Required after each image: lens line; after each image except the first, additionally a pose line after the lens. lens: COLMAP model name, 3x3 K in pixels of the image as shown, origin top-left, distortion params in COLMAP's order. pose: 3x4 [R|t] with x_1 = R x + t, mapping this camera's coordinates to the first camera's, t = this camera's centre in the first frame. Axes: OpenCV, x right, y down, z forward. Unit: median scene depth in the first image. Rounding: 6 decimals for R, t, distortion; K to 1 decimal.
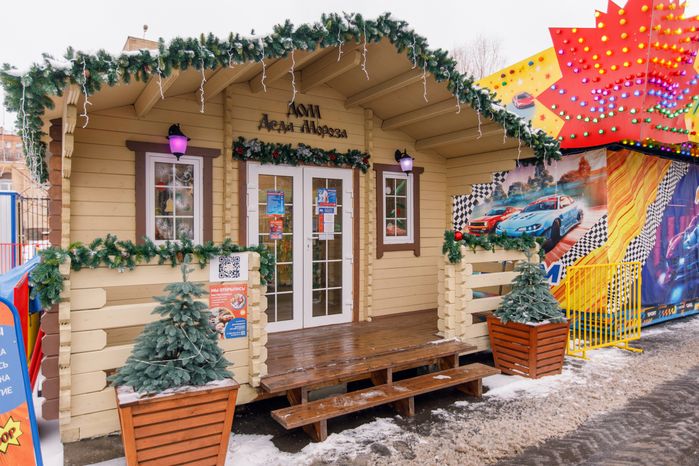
lens RADIAL K [[451.0, 0, 350.2], [0, 451.0, 234.2], [0, 0, 1]] dist [-0.003001, 0.001066]
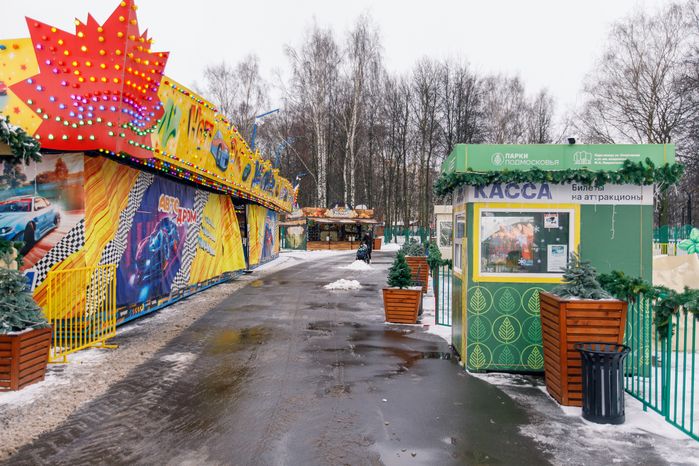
lens RADIAL K [[535.4, 0, 349.8], [0, 535.4, 234.2], [0, 0, 1]] dist [0.003327, -0.000392]
pose [[0.541639, 0.003526, 0.840604, -0.131631], [0.002729, 0.999979, -0.005953, -0.000957], [-0.840607, 0.005518, 0.541618, -0.167580]]
